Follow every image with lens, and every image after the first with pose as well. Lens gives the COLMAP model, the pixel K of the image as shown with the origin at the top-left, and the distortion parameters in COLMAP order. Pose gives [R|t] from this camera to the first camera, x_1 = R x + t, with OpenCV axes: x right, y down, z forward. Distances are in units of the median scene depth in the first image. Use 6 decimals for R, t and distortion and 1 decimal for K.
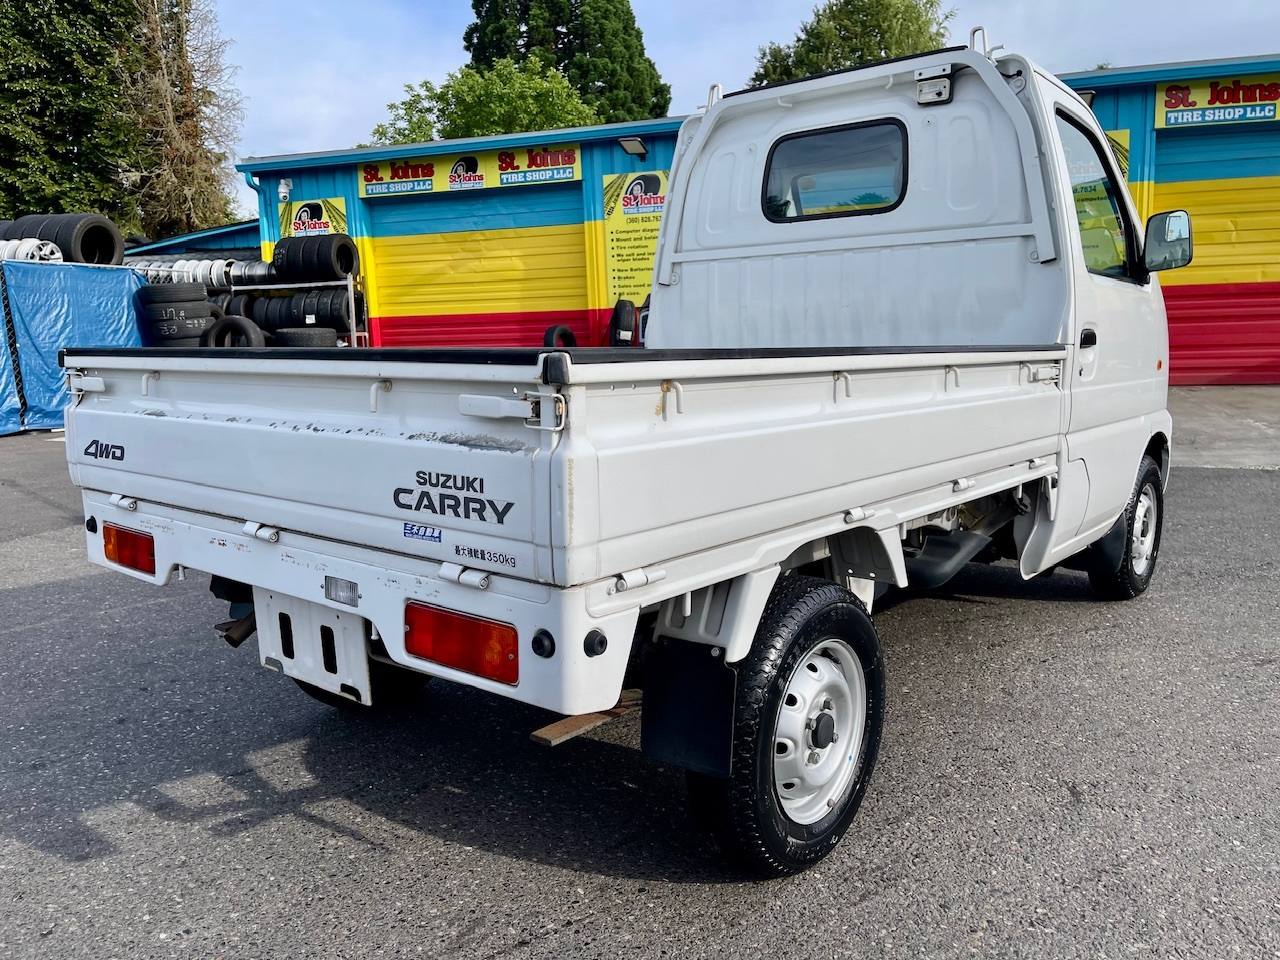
lens RADIAL K [[970.0, 0, 643.3], [0, 970.0, 490.0], [0, 0, 1]] dist [0.054507, -0.069718]
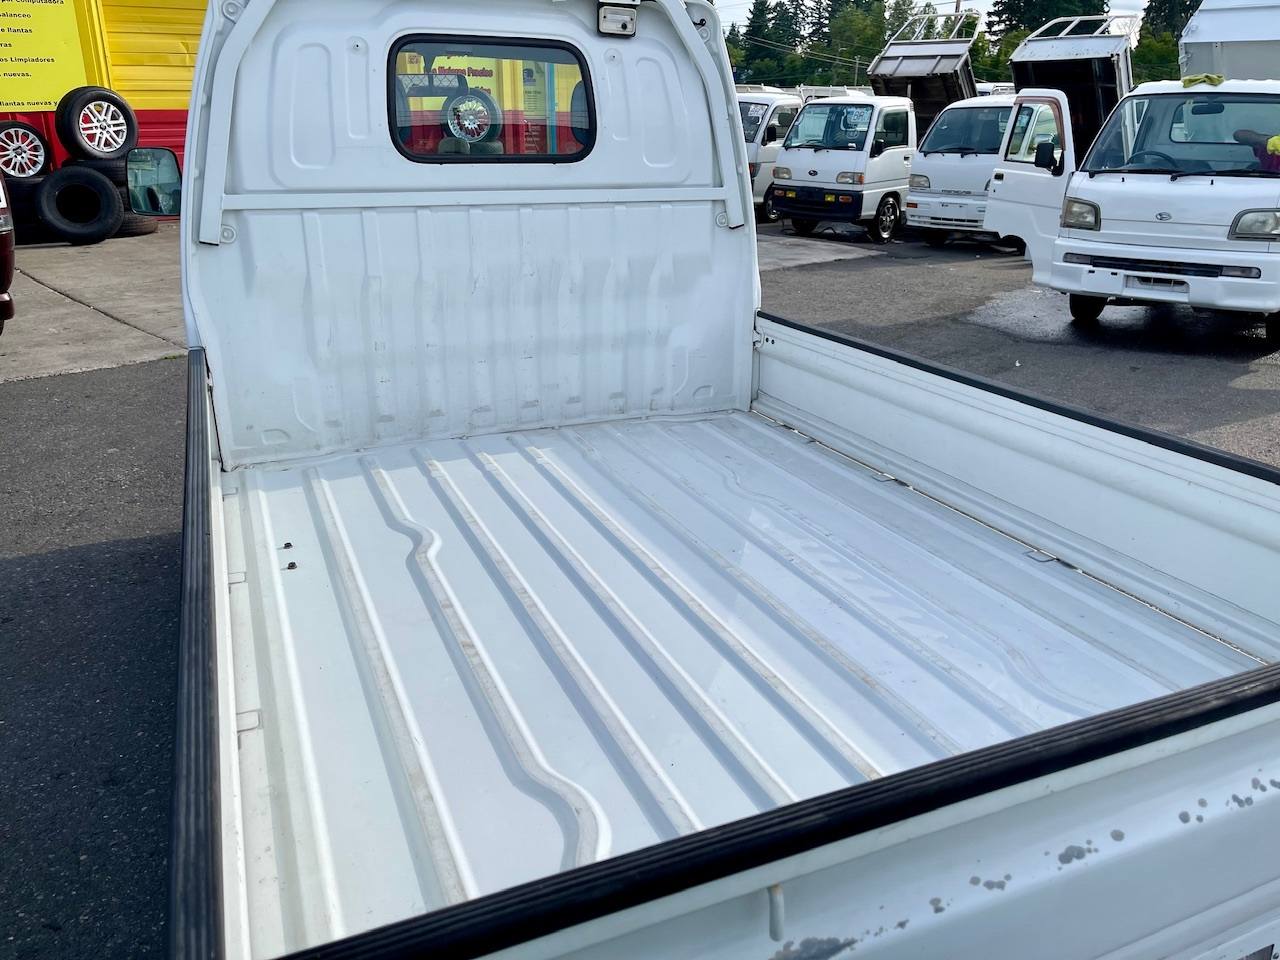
lens RADIAL K [[970.0, 0, 649.5], [0, 970.0, 480.1], [0, 0, 1]] dist [0.054507, -0.069718]
pose [[0.457239, -0.289870, 0.840778, -0.765924], [0.125585, 0.956963, 0.261629, -0.356853], [-0.880432, -0.014038, 0.473964, 0.827109]]
